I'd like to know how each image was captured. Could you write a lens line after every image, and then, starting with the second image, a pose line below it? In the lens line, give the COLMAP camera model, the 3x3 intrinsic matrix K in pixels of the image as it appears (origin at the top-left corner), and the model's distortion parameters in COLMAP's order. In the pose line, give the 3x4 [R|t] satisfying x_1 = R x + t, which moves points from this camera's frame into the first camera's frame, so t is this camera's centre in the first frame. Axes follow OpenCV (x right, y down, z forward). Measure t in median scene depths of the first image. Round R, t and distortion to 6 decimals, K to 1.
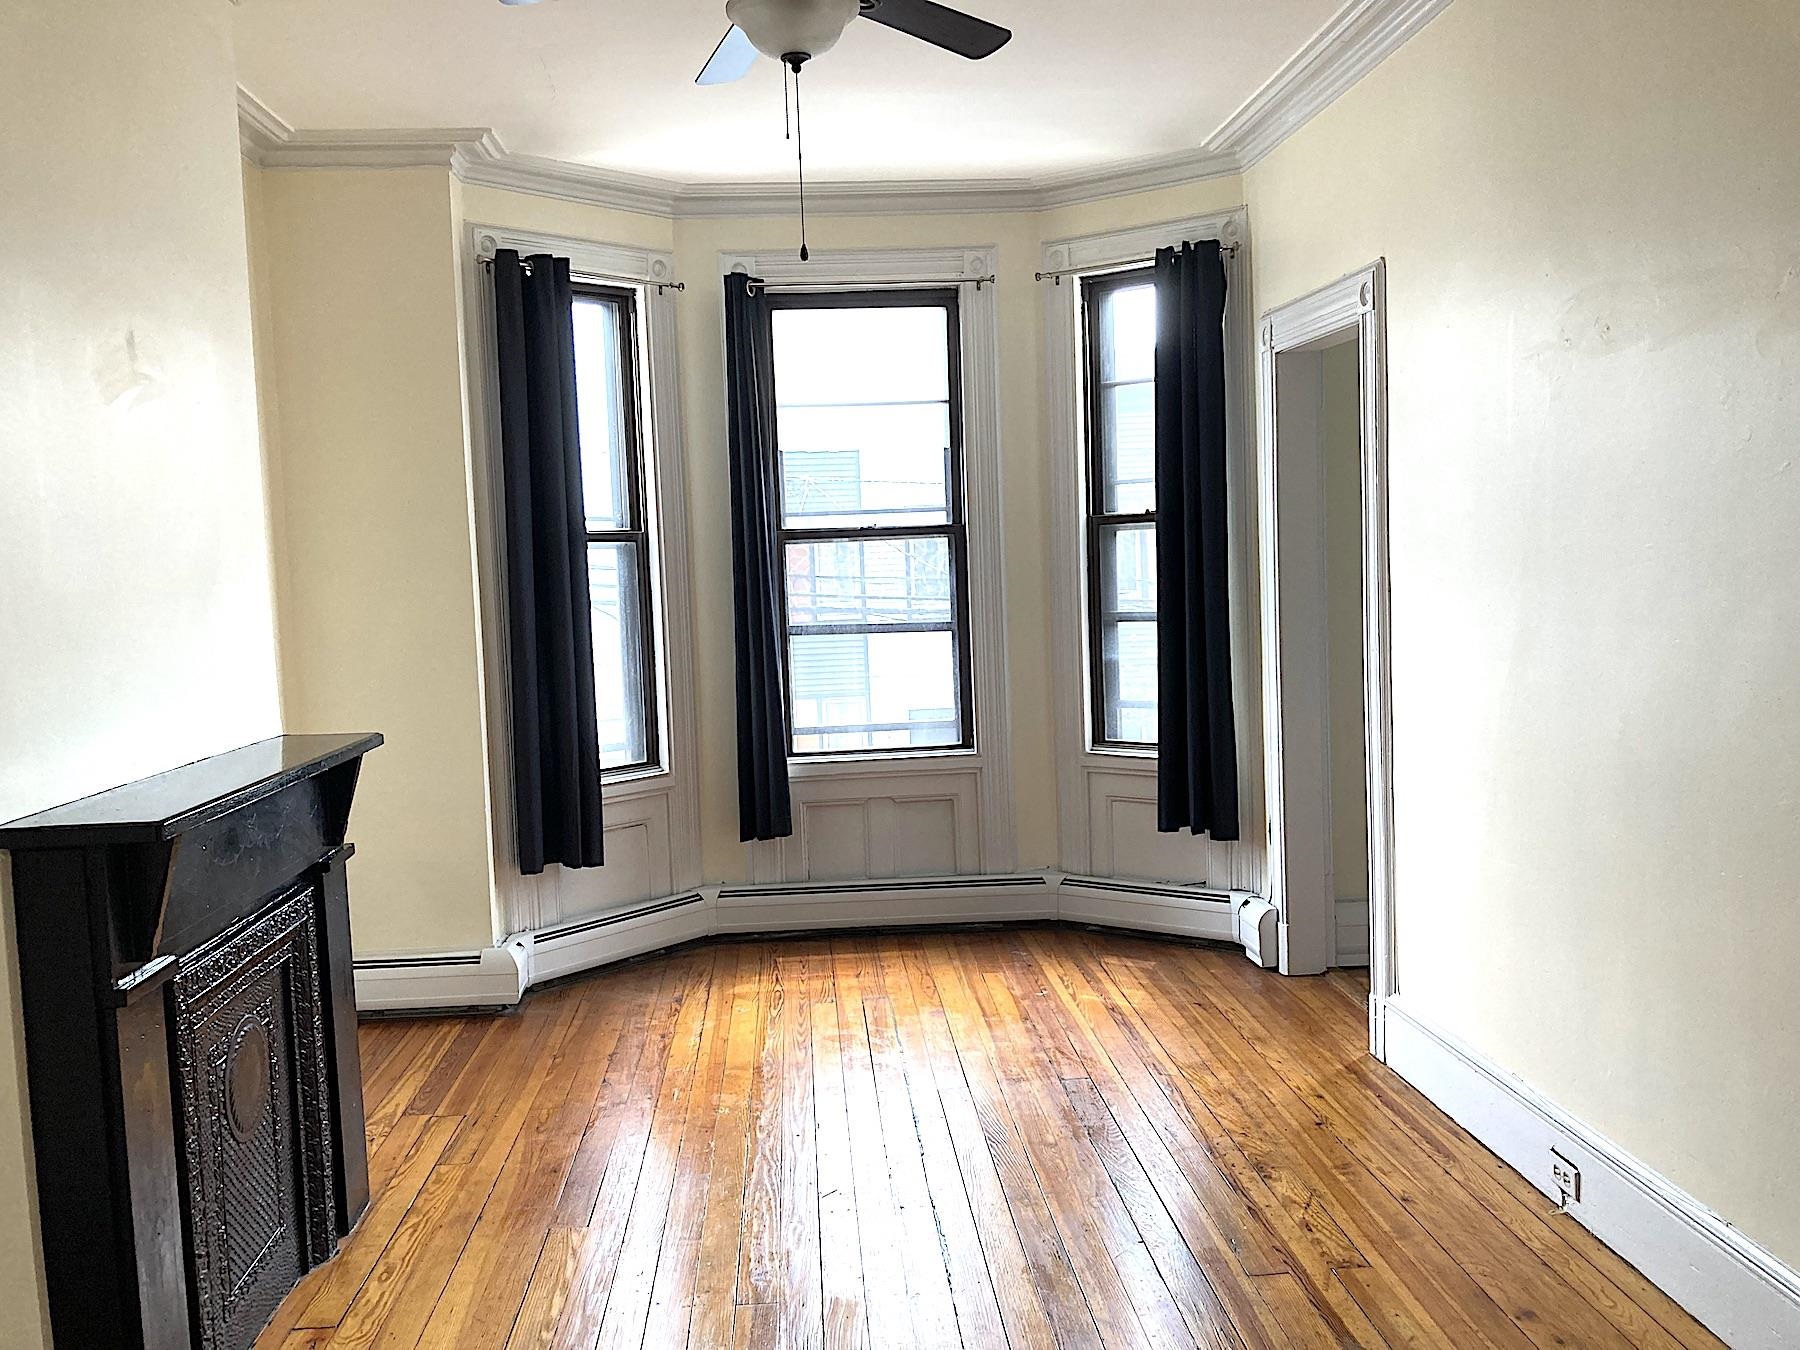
lens RADIAL K [[1450.5, 0, 938.7], [0, 1450.5, 671.8], [0, 0, 1]] dist [0.055676, -0.115573]
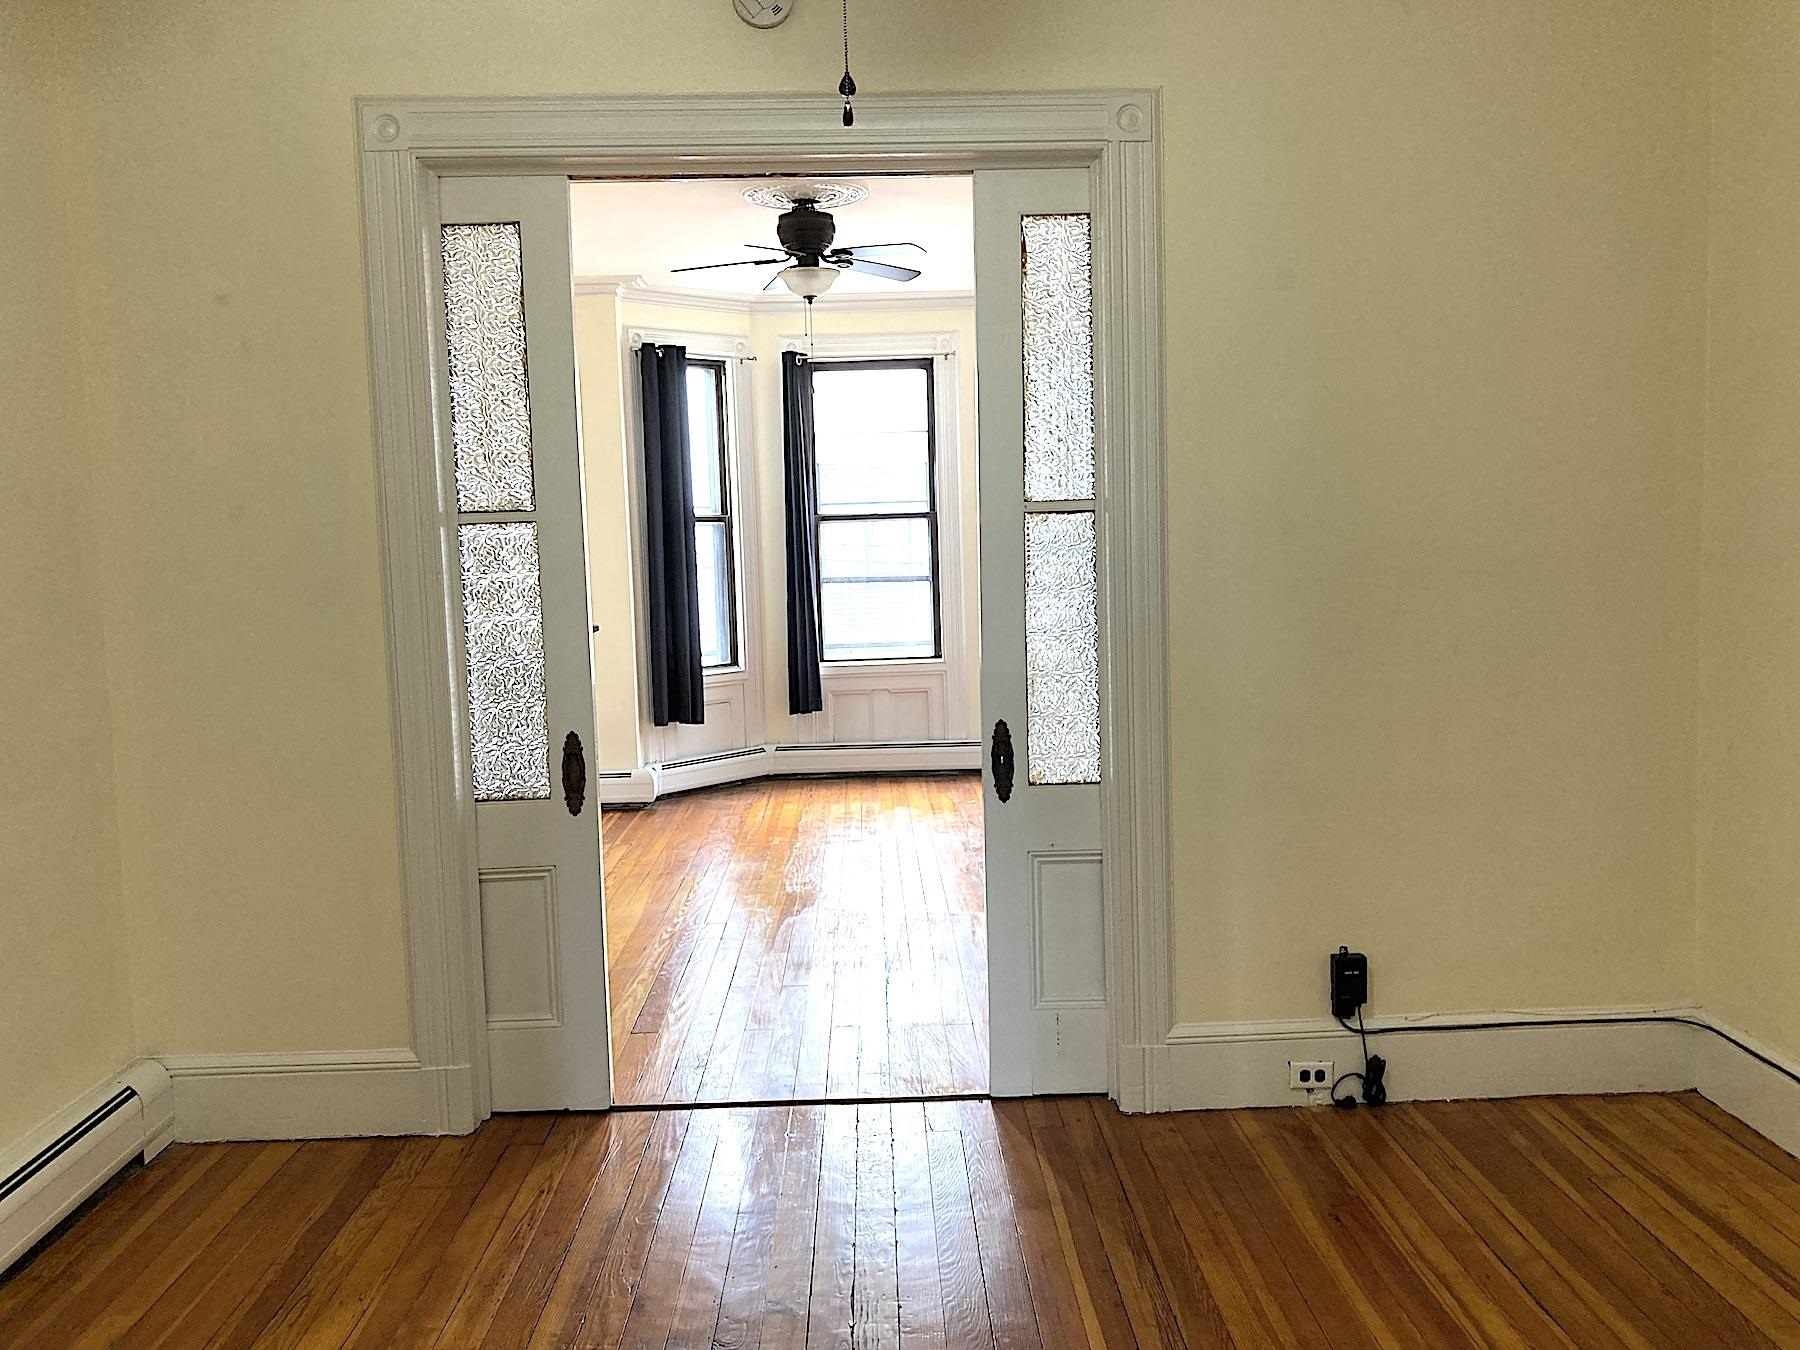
lens RADIAL K [[1450.5, 0, 938.7], [0, 1450.5, 671.8], [0, 0, 1]] dist [0.055676, -0.115573]
pose [[0.998871, 0.009138, -0.046626, 0.098296], [-0.008528, 0.999876, 0.013255, 0.049574], [0.046741, -0.012842, 0.998824, -0.564417]]
